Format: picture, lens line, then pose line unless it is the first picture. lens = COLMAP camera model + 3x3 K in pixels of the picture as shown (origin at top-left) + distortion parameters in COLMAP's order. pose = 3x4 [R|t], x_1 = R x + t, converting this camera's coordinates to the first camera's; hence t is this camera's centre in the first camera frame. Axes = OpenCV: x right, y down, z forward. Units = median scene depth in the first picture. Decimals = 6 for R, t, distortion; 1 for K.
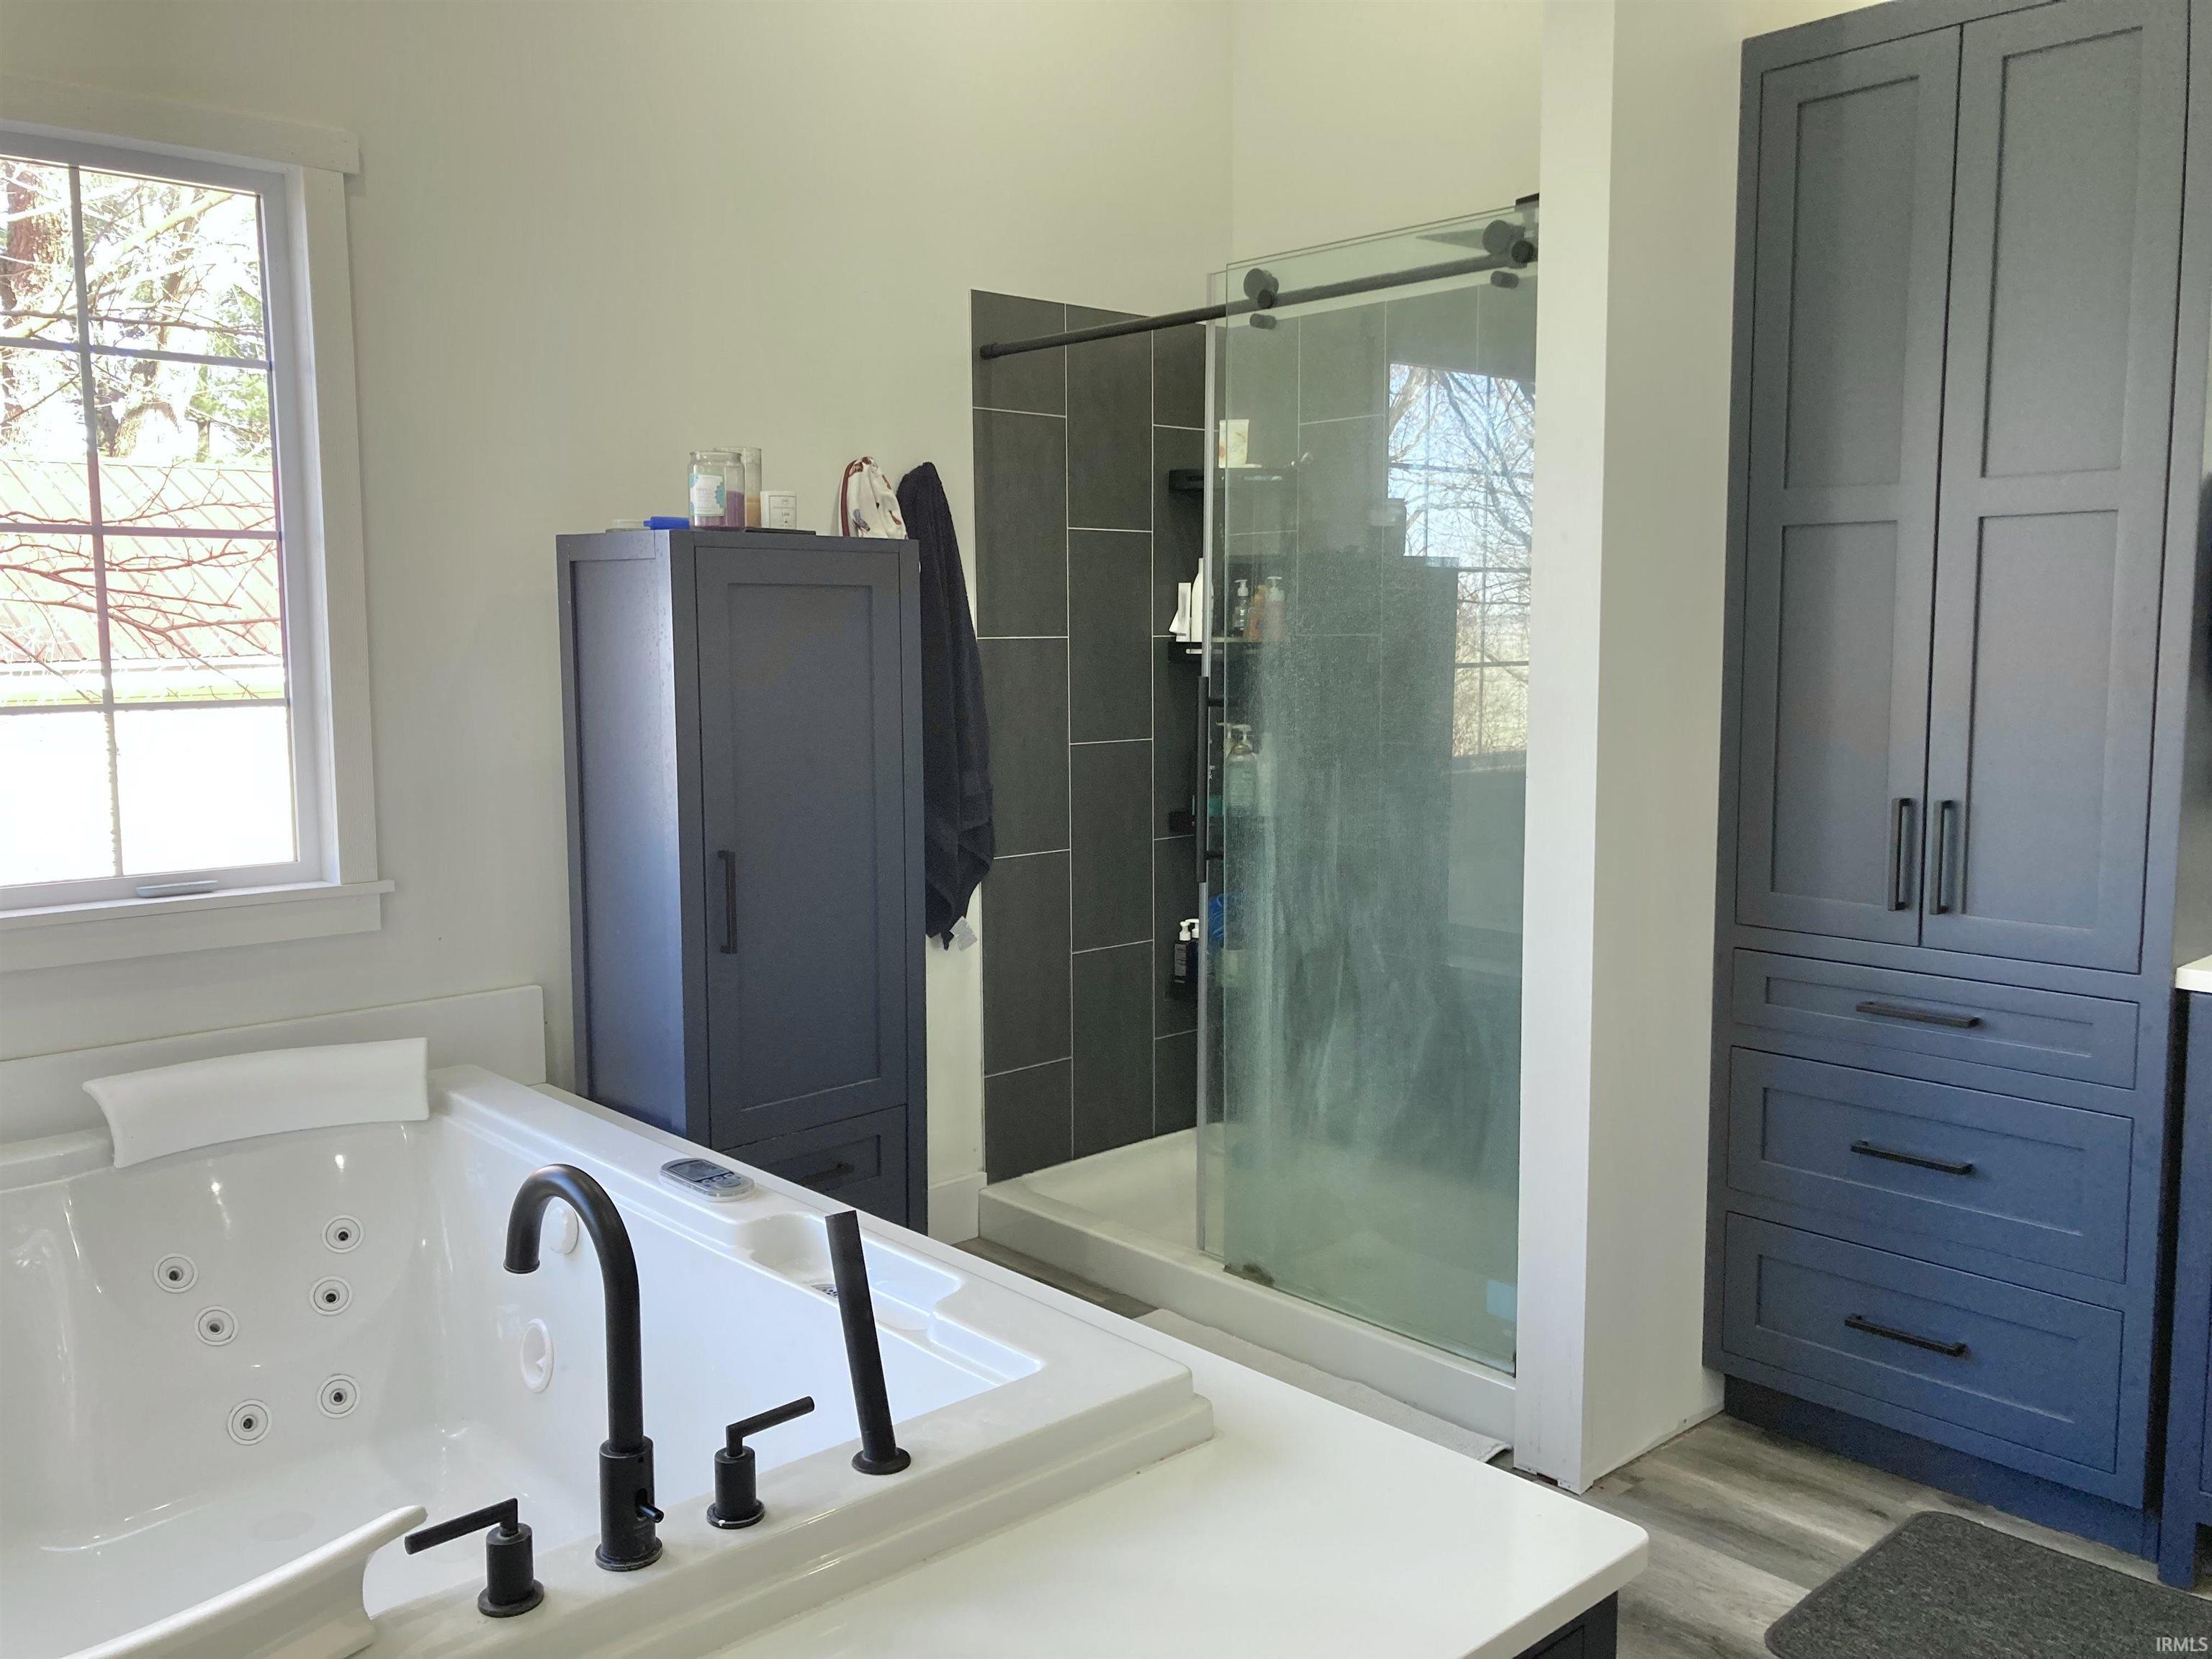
lens RADIAL K [[1798.4, 0, 1105.8], [0, 1798.4, 811.1], [0, 0, 1]] dist [0.024189, -0.029676]
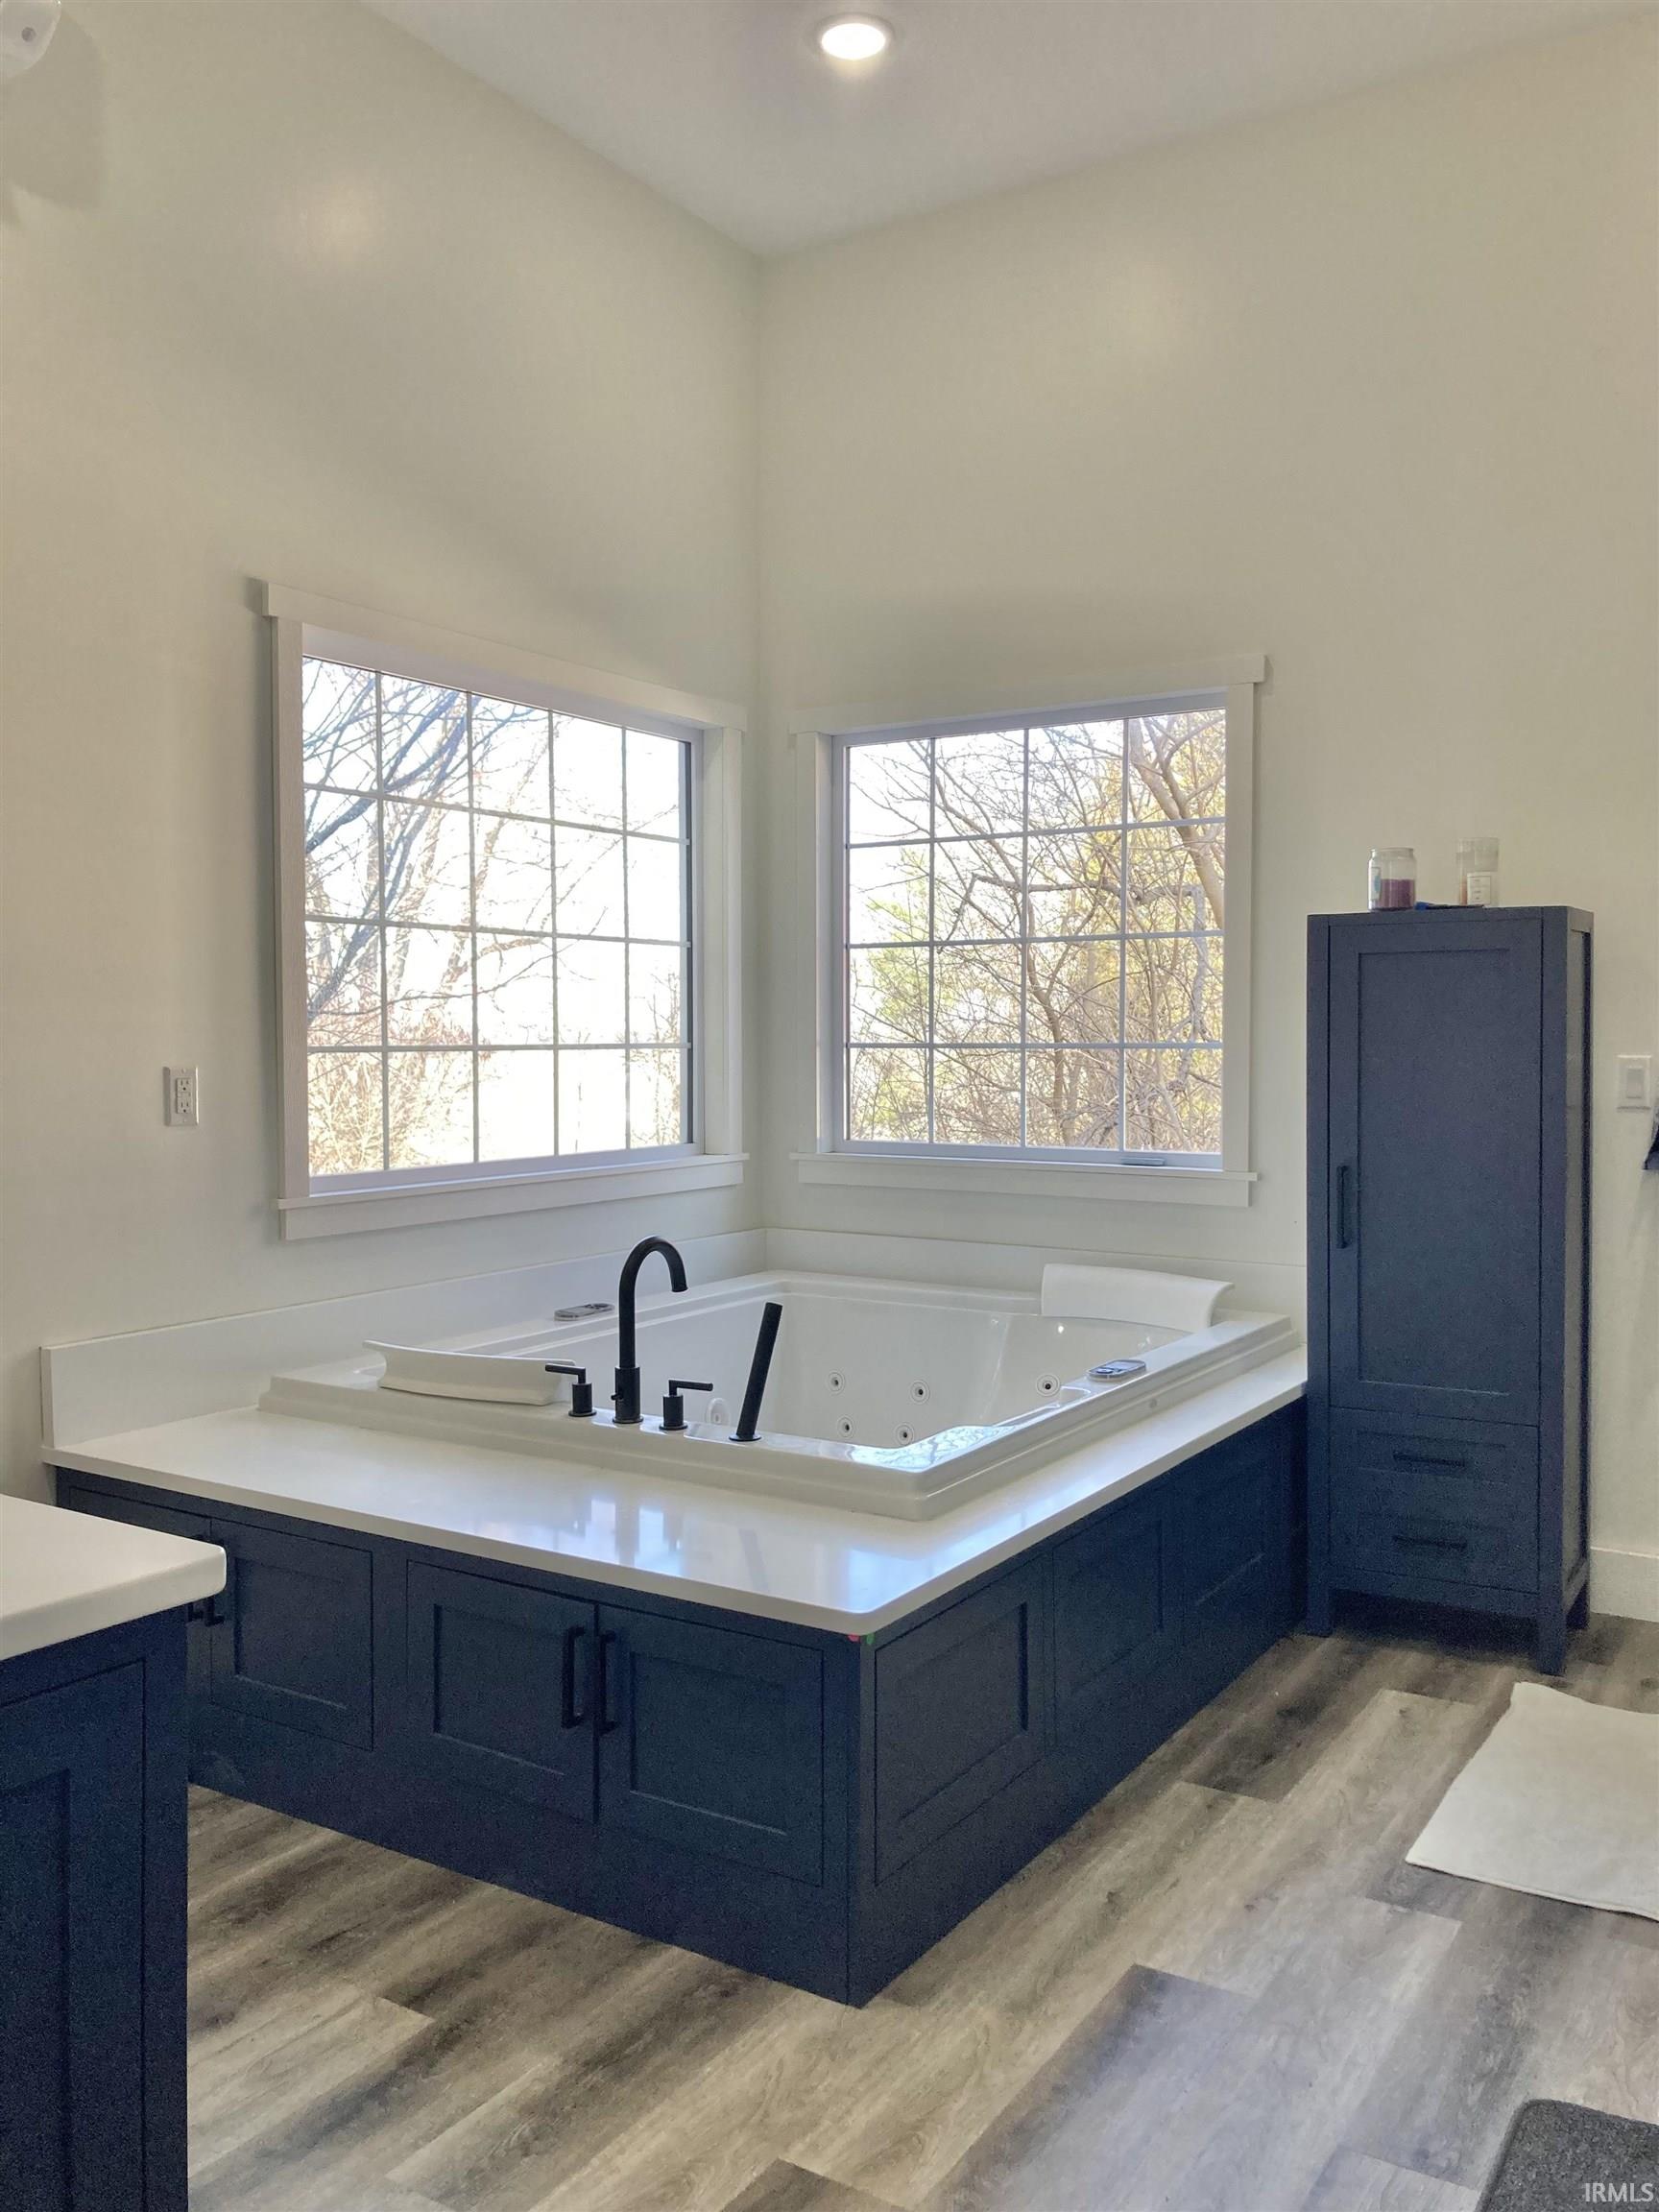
lens RADIAL K [[1798.4, 0, 825.1], [0, 1798.4, 1111.7], [0, 0, 1]] dist [0.024189, -0.029676]
pose [[0.262897, 0.047120, -0.963673, 1.006550], [-0.095646, 0.995160, 0.022567, -0.010651], [0.960071, 0.086238, 0.266131, 0.345830]]
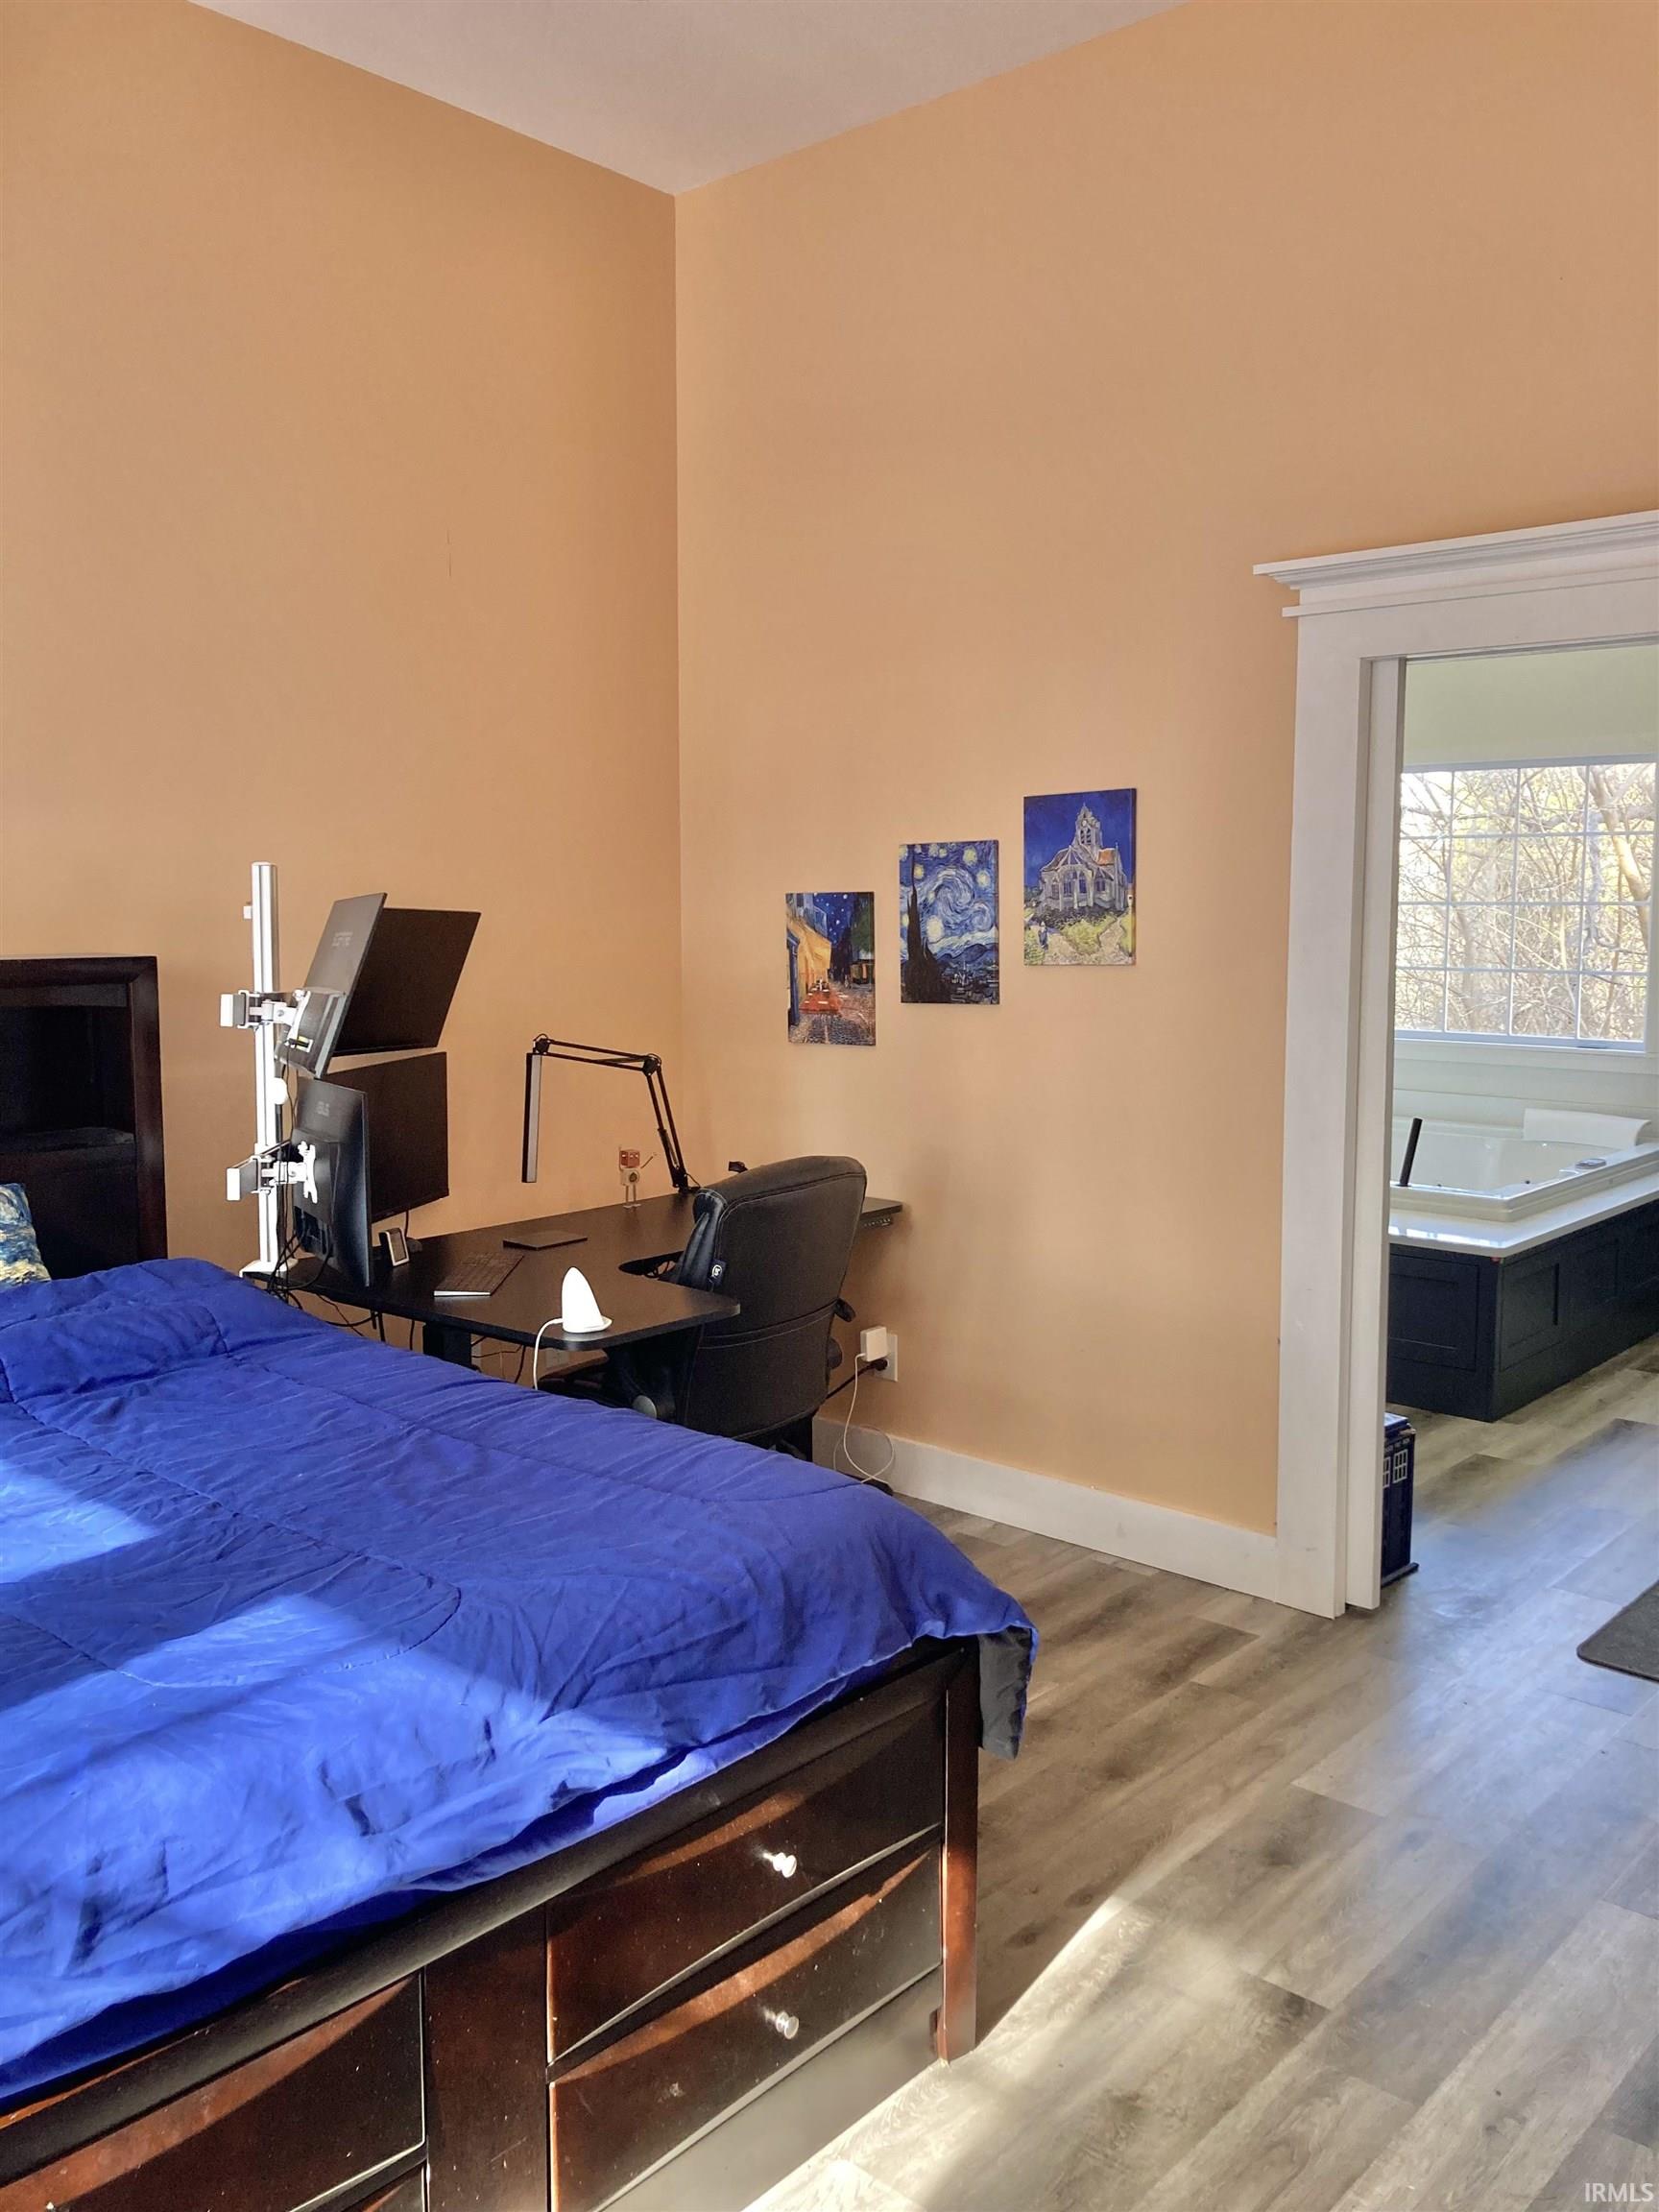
lens RADIAL K [[1798.4, 0, 845.6], [0, 1798.4, 1089.0], [0, 0, 1]] dist [0.024189, -0.029676]
pose [[0.105292, 0.112535, -0.988053, 2.043239], [-0.099146, 0.989814, 0.102170, -0.055959], [0.989487, 0.087204, 0.115376, -0.339038]]
